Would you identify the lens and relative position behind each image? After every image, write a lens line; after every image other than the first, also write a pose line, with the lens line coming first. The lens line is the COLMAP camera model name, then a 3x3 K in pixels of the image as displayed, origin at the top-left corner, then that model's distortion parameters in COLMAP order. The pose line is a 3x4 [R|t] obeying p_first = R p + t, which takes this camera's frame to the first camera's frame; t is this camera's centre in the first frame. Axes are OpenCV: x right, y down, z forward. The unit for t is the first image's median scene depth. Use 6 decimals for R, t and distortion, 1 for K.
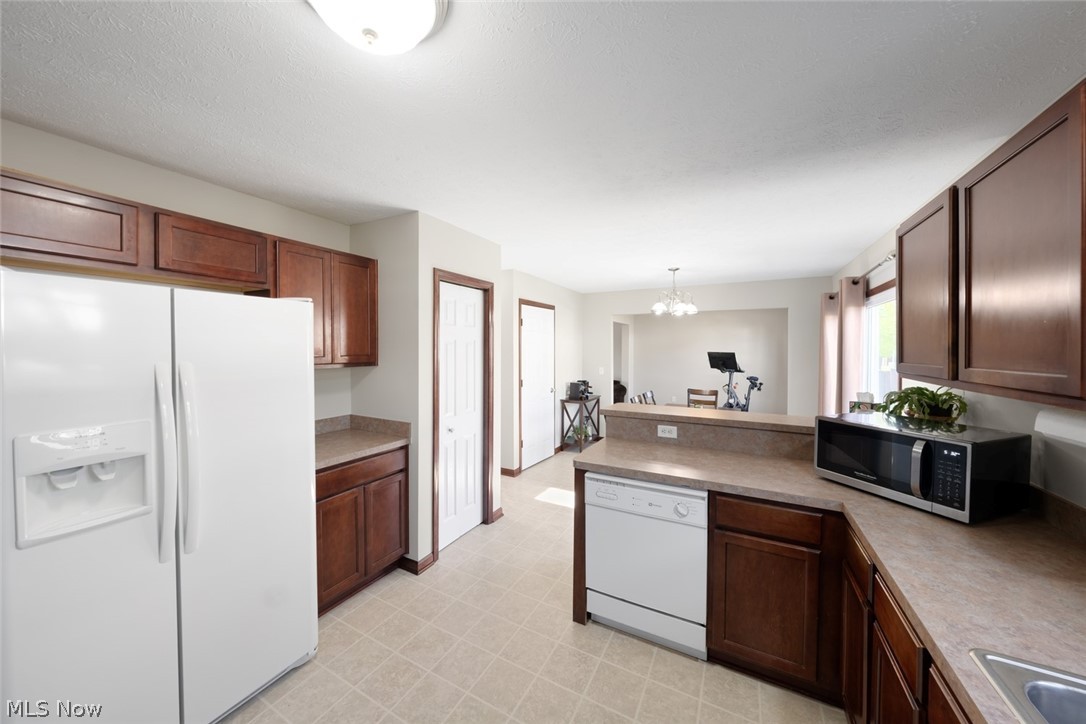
lens RADIAL K [[377.0, 0, 542.1], [0, 377.0, 349.0], [0, 0, 1]] dist [-0.001413, -0.000142]
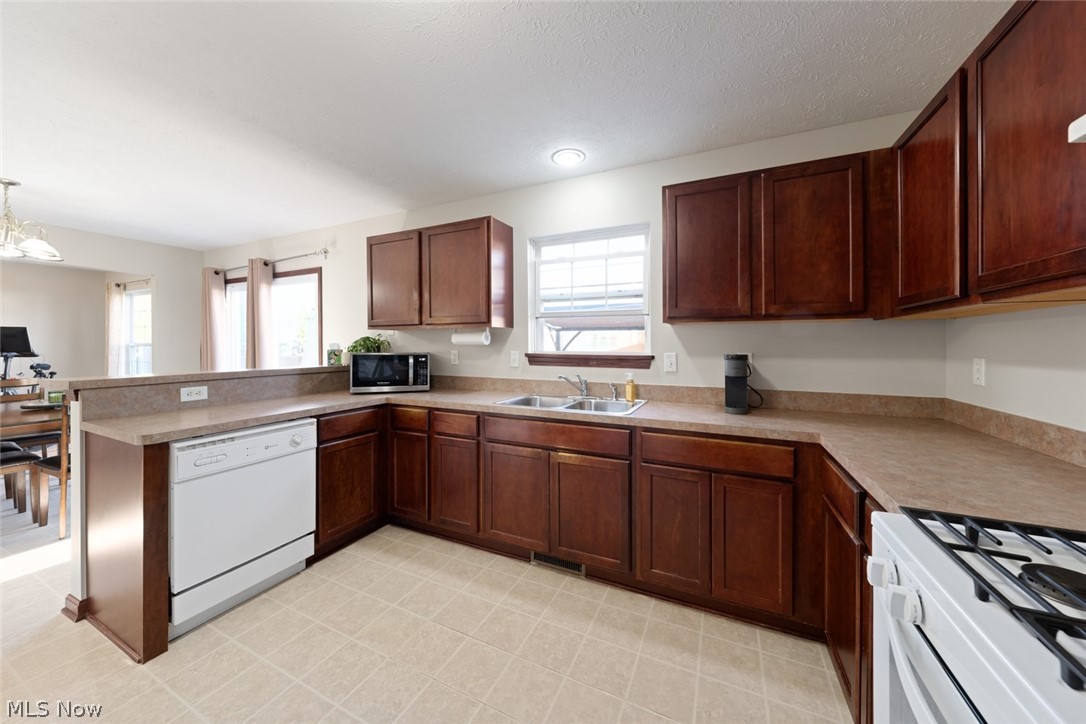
lens RADIAL K [[381.0, 0, 543.8], [0, 381.0, 344.8], [0, 0, 1]] dist [-0.001198, -0.000198]
pose [[-0.046098, -0.004482, 0.998927, -0.726472], [0.003494, 0.999983, 0.004648, 0.134686], [-0.998931, 0.003704, -0.046082, 0.305482]]
